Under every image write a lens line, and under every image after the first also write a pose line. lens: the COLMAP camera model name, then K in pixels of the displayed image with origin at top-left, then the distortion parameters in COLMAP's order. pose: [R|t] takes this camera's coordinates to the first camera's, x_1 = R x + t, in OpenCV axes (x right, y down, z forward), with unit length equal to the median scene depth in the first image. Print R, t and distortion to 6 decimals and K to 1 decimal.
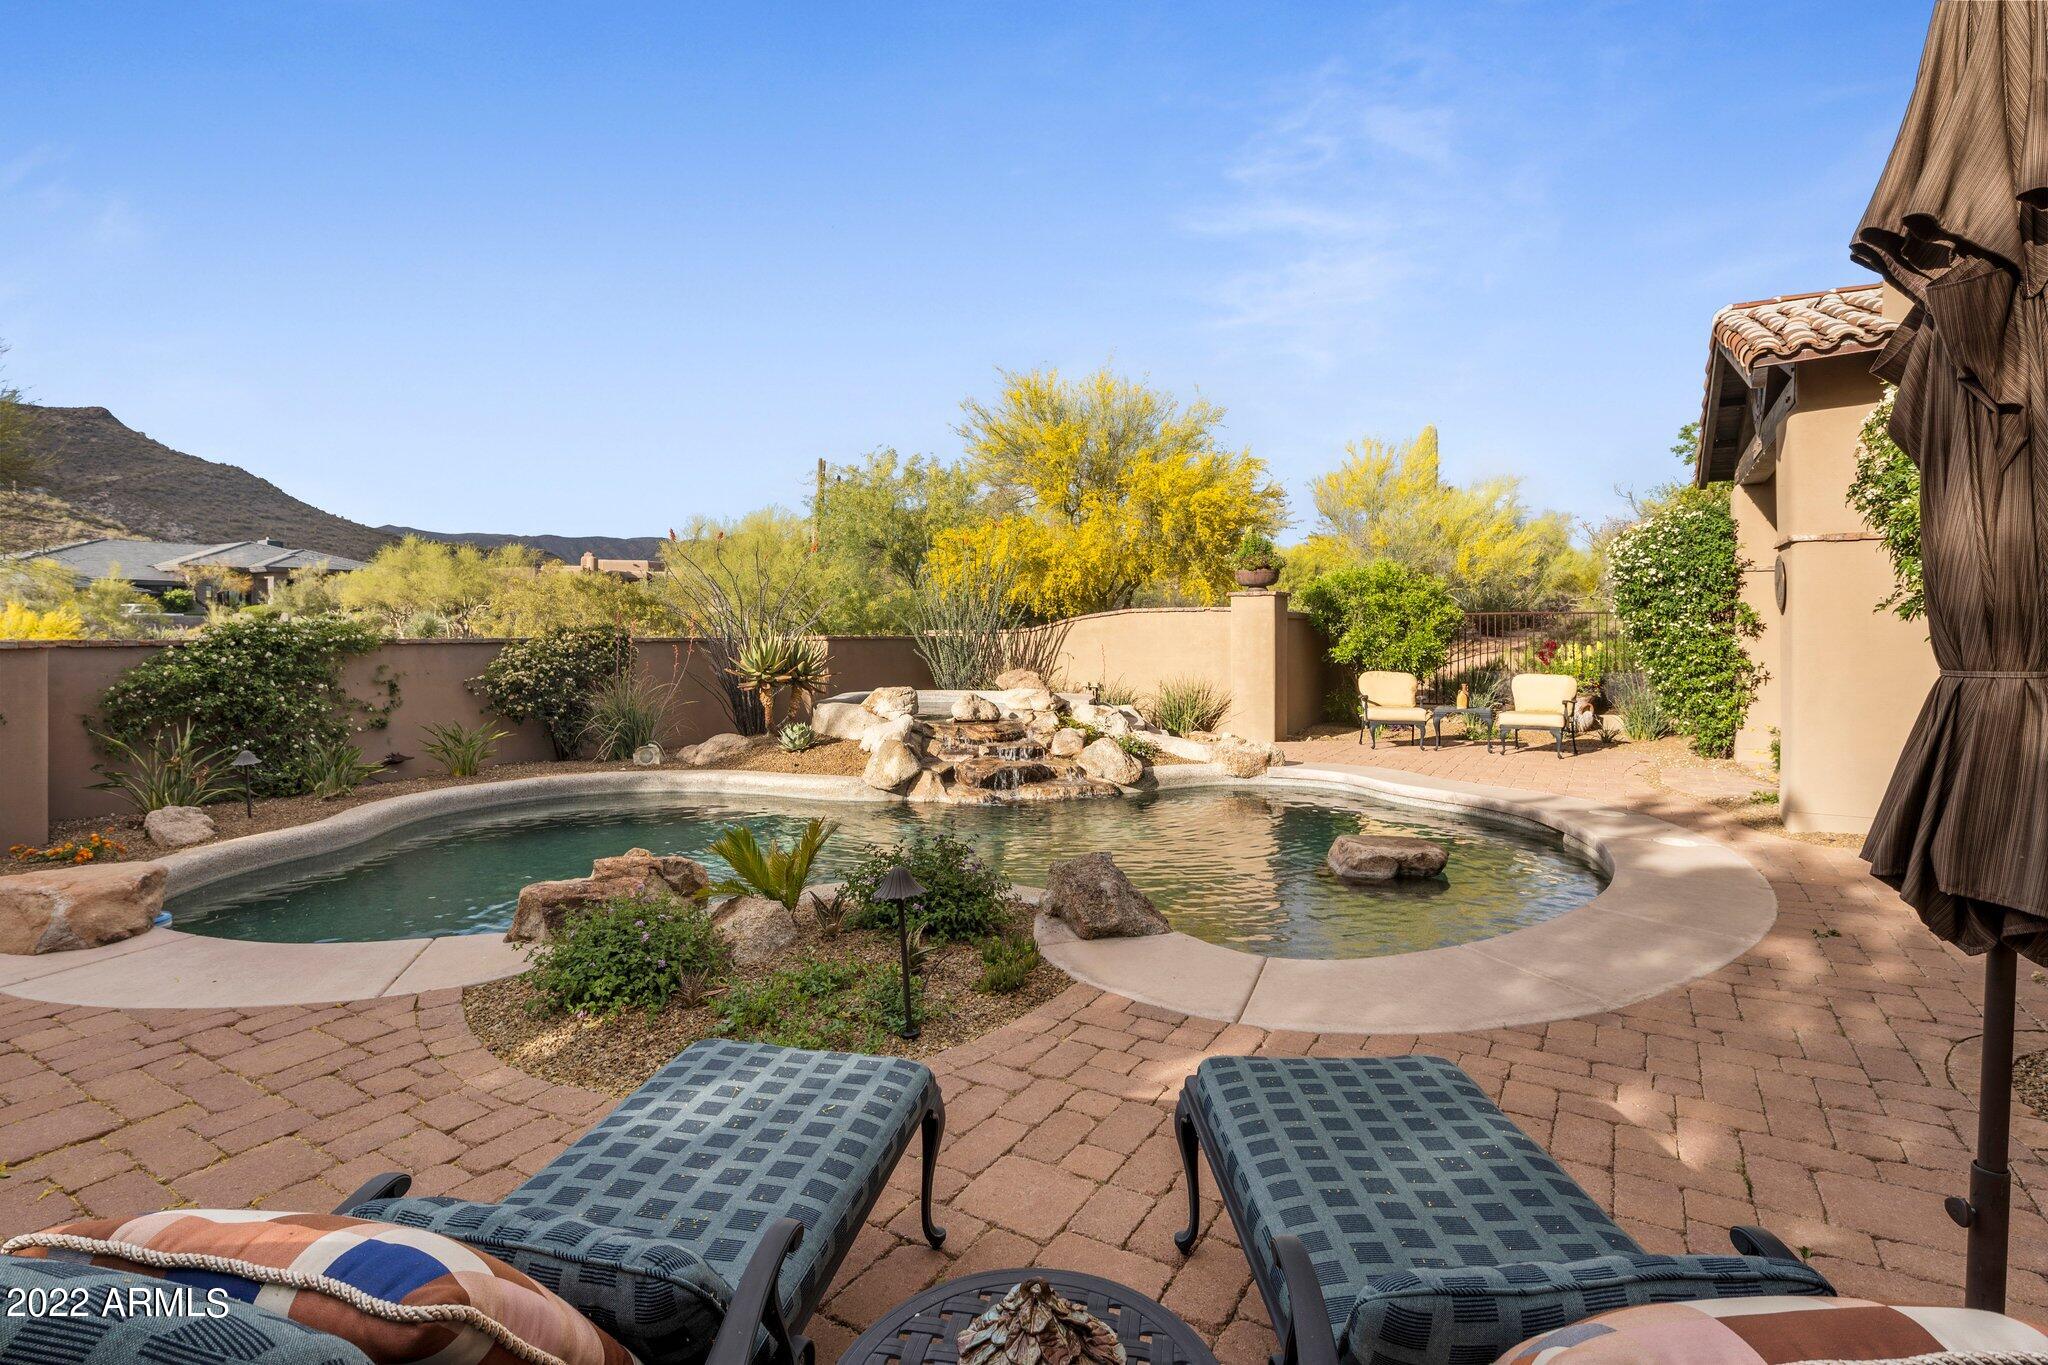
lens RADIAL K [[1005.1, 0, 1019.1], [0, 1005.1, 669.0], [0, 0, 1]] dist [-0.000347, -0.000280]
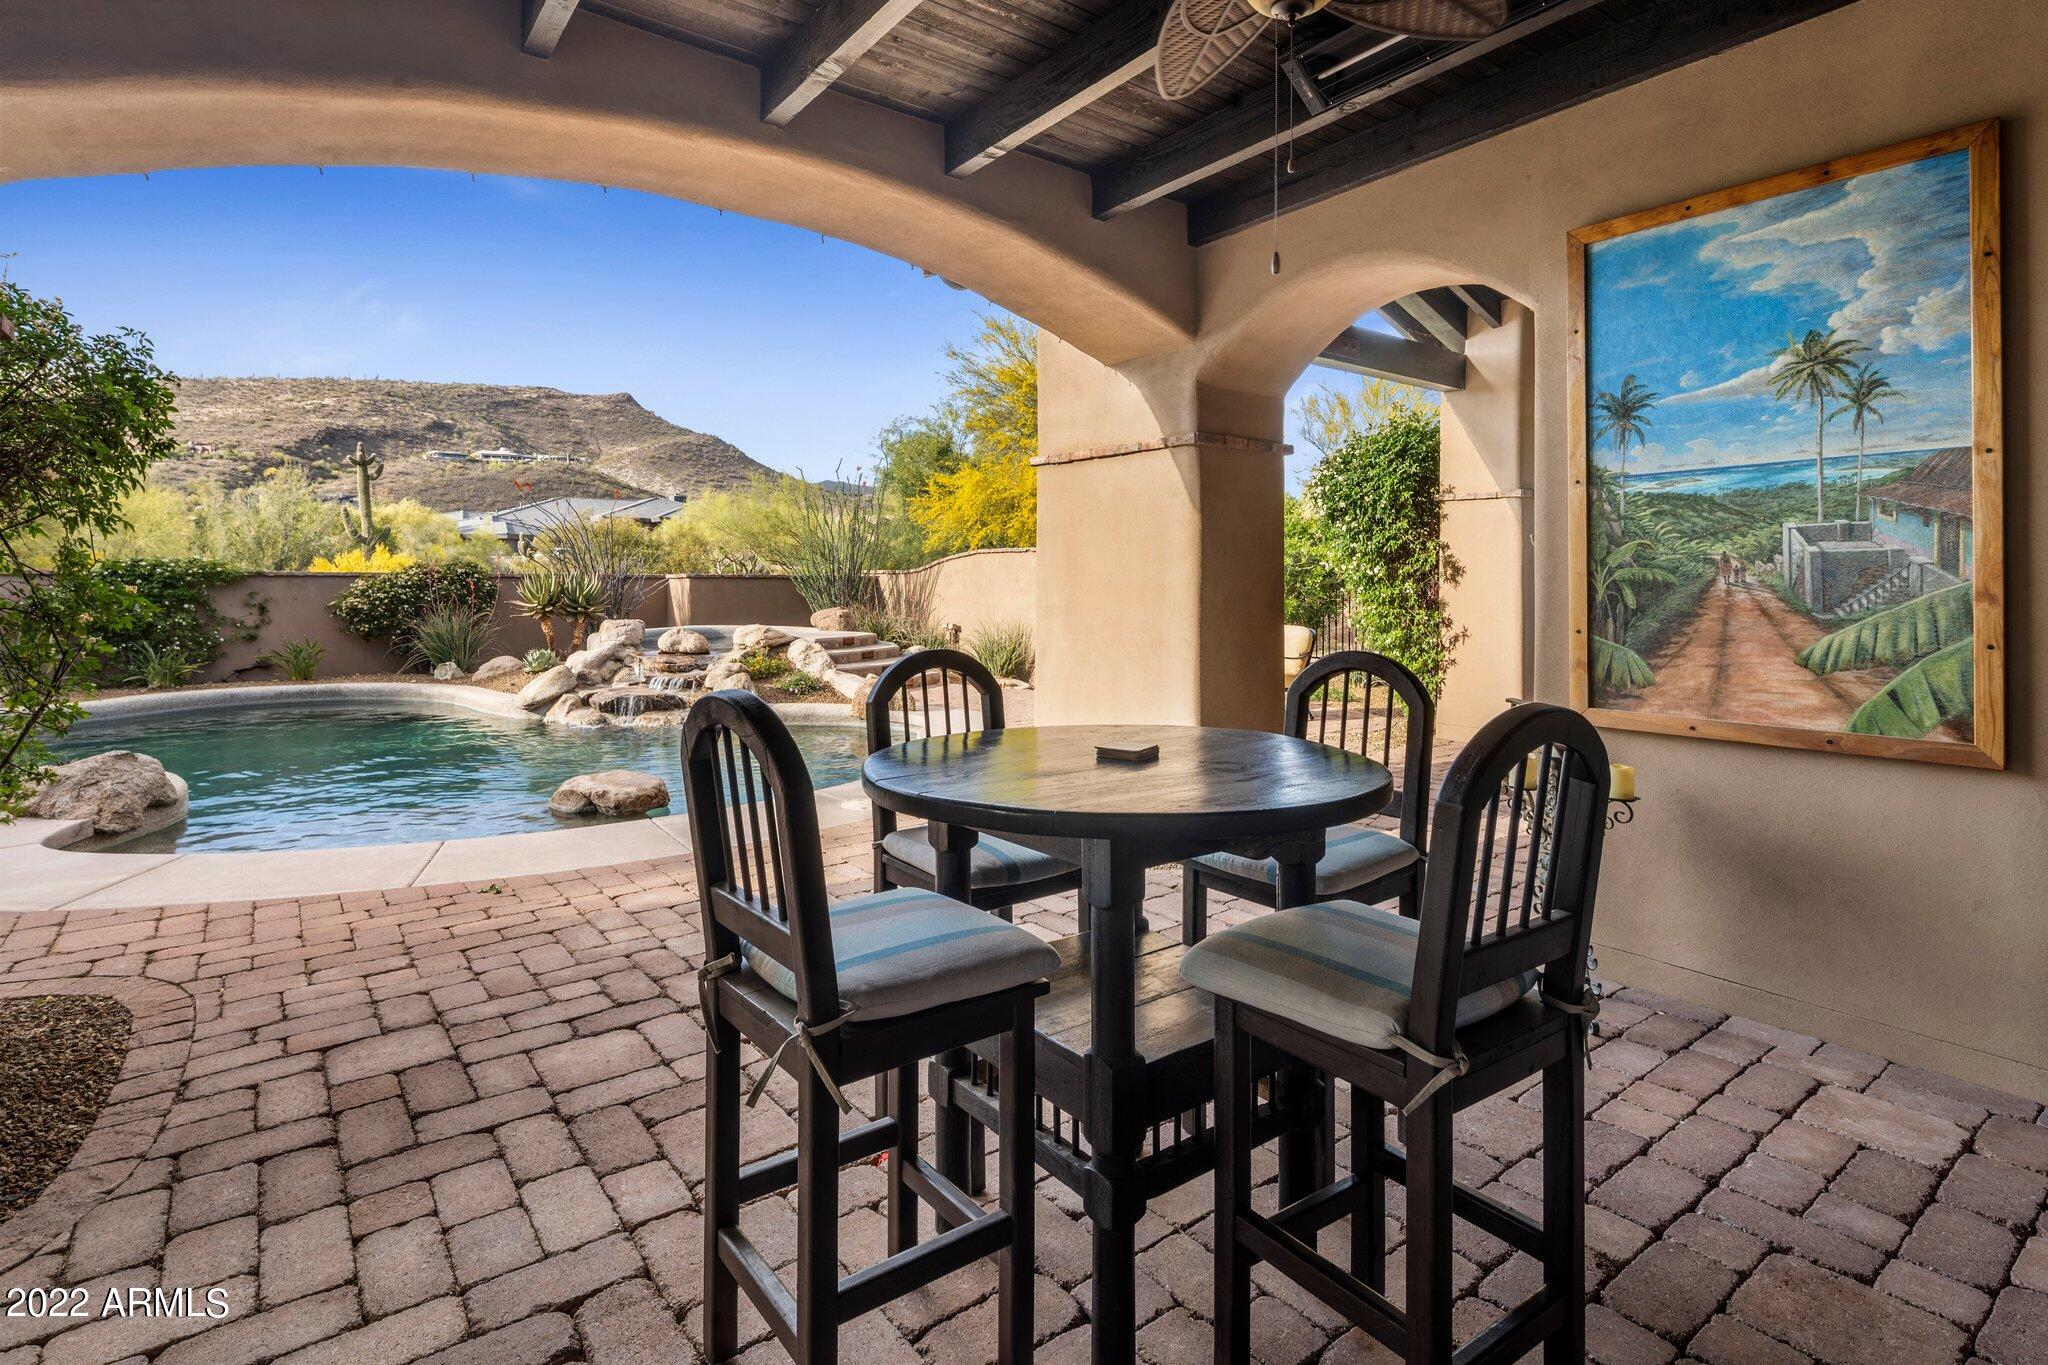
lens RADIAL K [[1005.1, 0, 1010.2], [0, 1005.1, 588.5], [0, 0, 1]] dist [-0.000347, -0.000280]
pose [[0.929150, 0.013800, -0.369444, 0.729515], [-0.022462, 0.999564, -0.019154, -0.005063], [0.369019, 0.026096, 0.929056, 0.139940]]
